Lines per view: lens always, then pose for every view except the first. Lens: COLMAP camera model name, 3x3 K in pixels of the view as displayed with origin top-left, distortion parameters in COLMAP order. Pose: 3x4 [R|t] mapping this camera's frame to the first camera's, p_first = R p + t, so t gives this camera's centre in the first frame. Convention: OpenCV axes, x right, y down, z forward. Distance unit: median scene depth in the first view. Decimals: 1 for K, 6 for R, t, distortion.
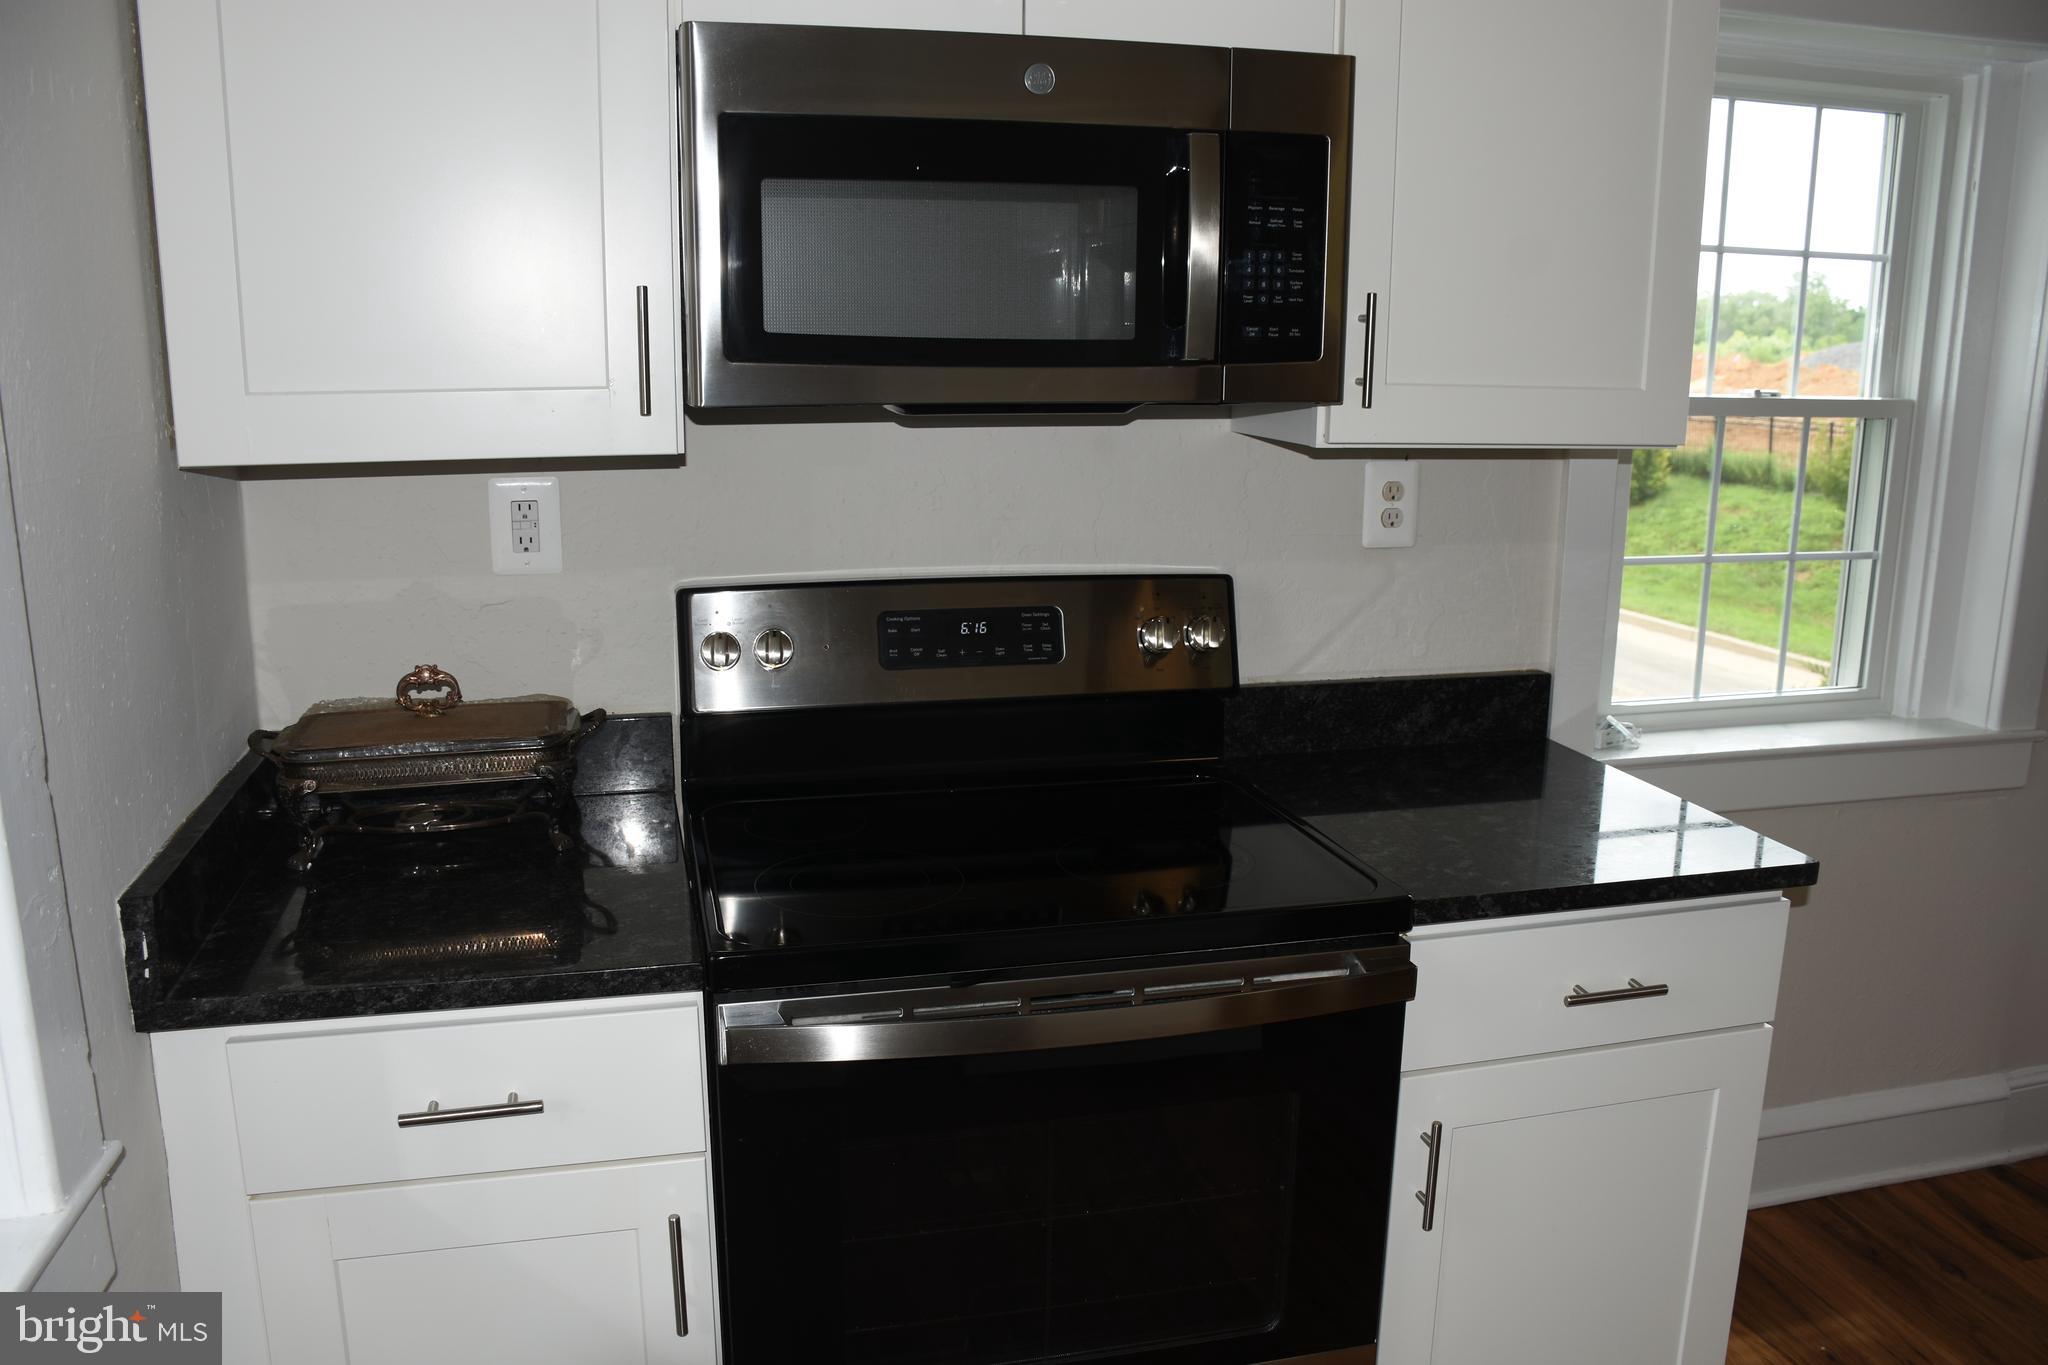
lens RADIAL K [[1605.3, 0, 1020.2], [0, 1605.3, 690.4], [0, 0, 1]] dist [-0.147696, 0.095591]
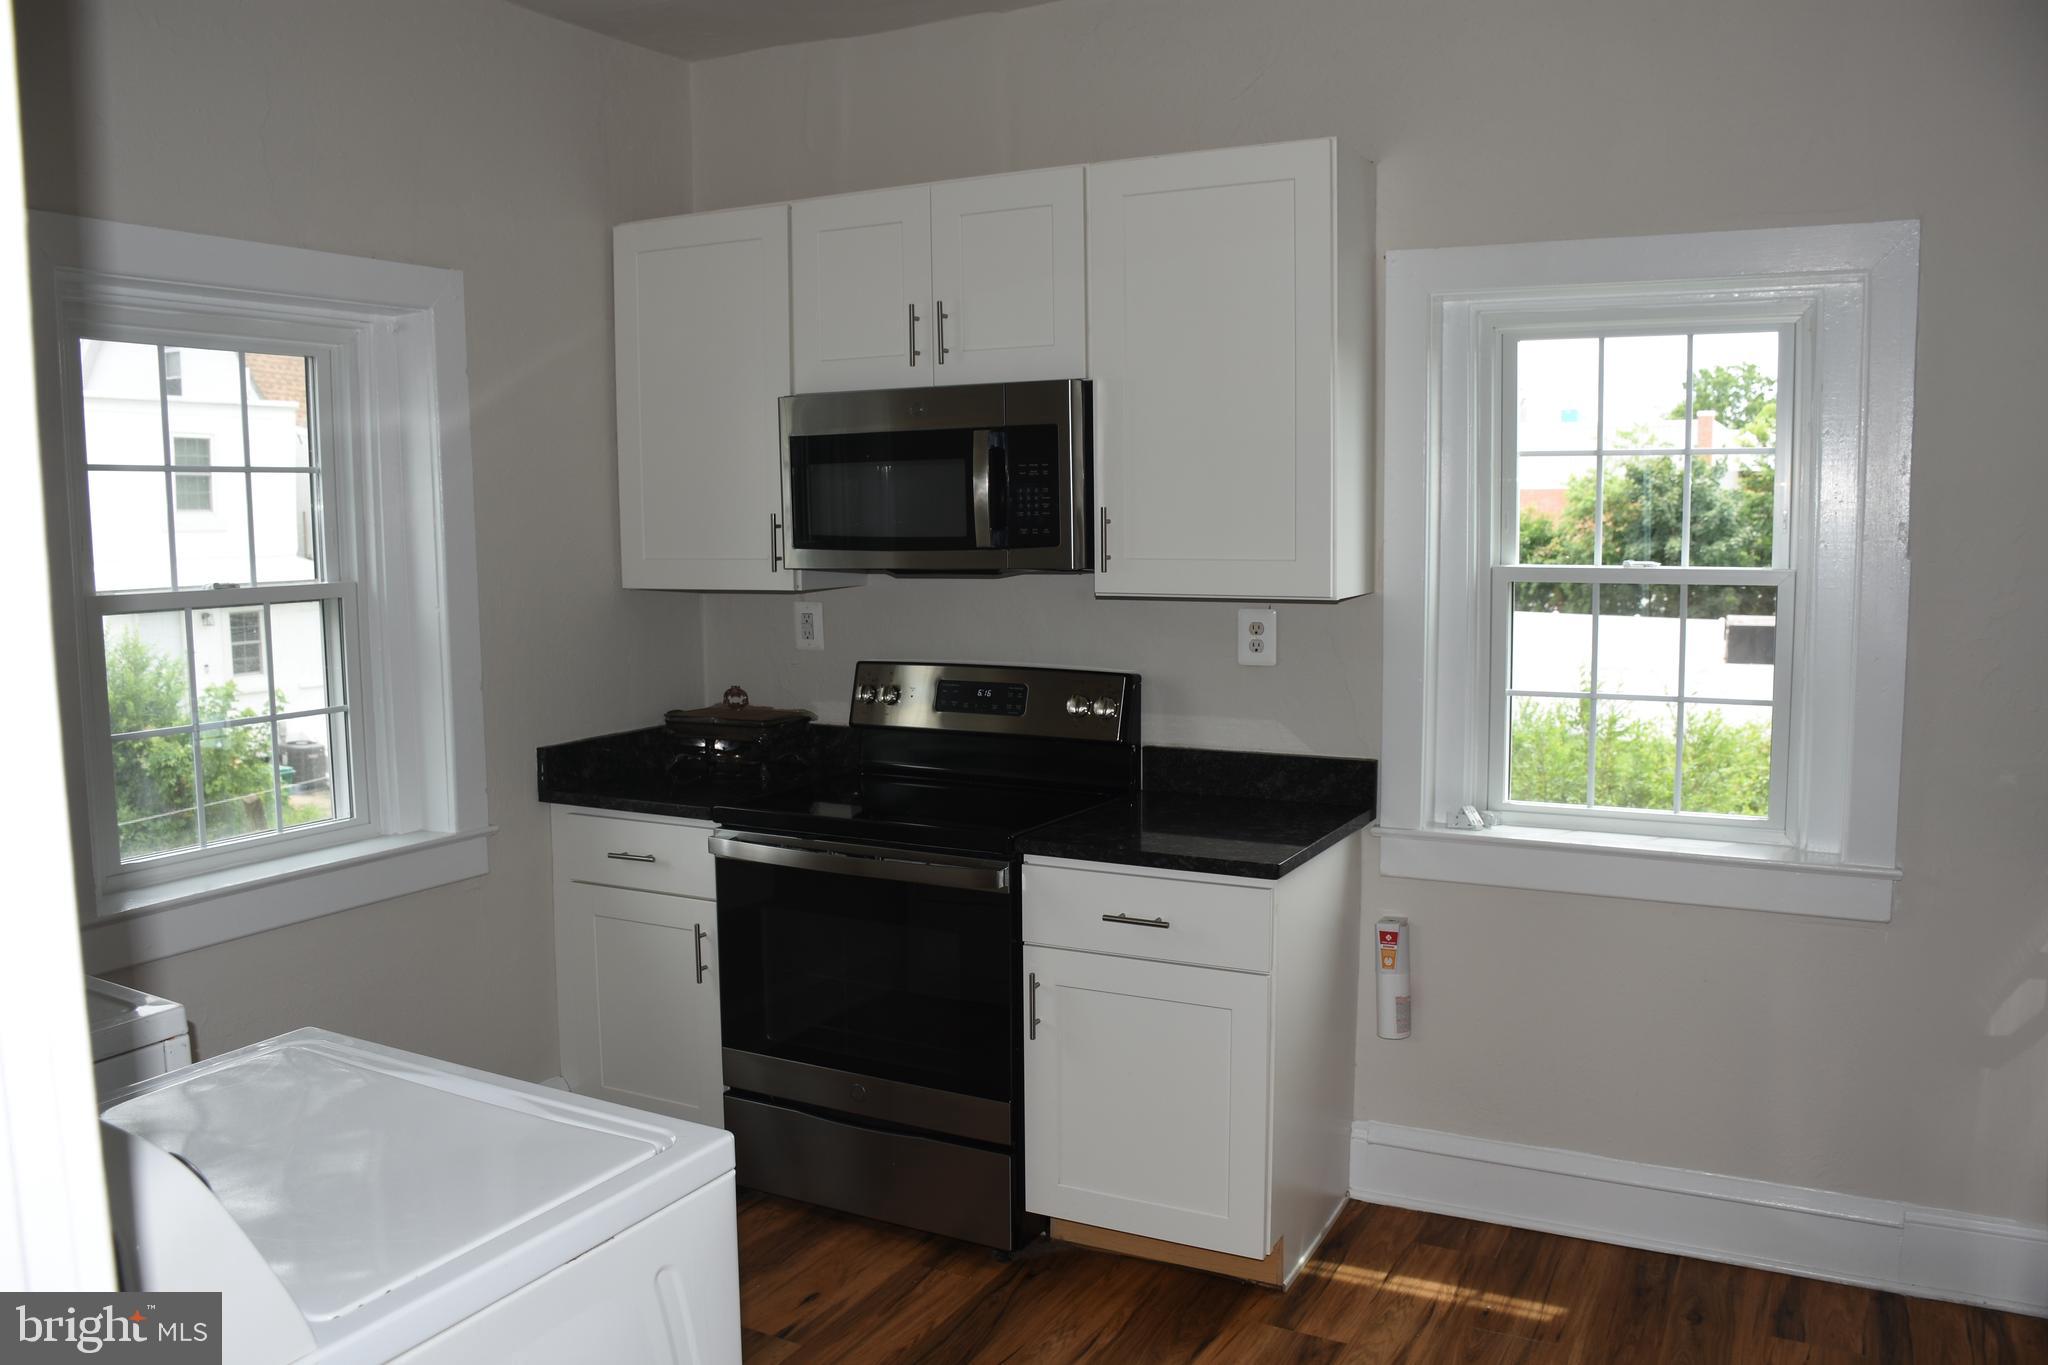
lens RADIAL K [[1605.3, 0, 1008.6], [0, 1605.3, 684.5], [0, 0, 1]] dist [-0.147696, 0.095591]
pose [[0.733164, 0.055854, -0.677755, 1.348849], [-0.130633, 0.989628, -0.059757, 0.062363], [0.667388, 0.132349, 0.732856, -0.342459]]
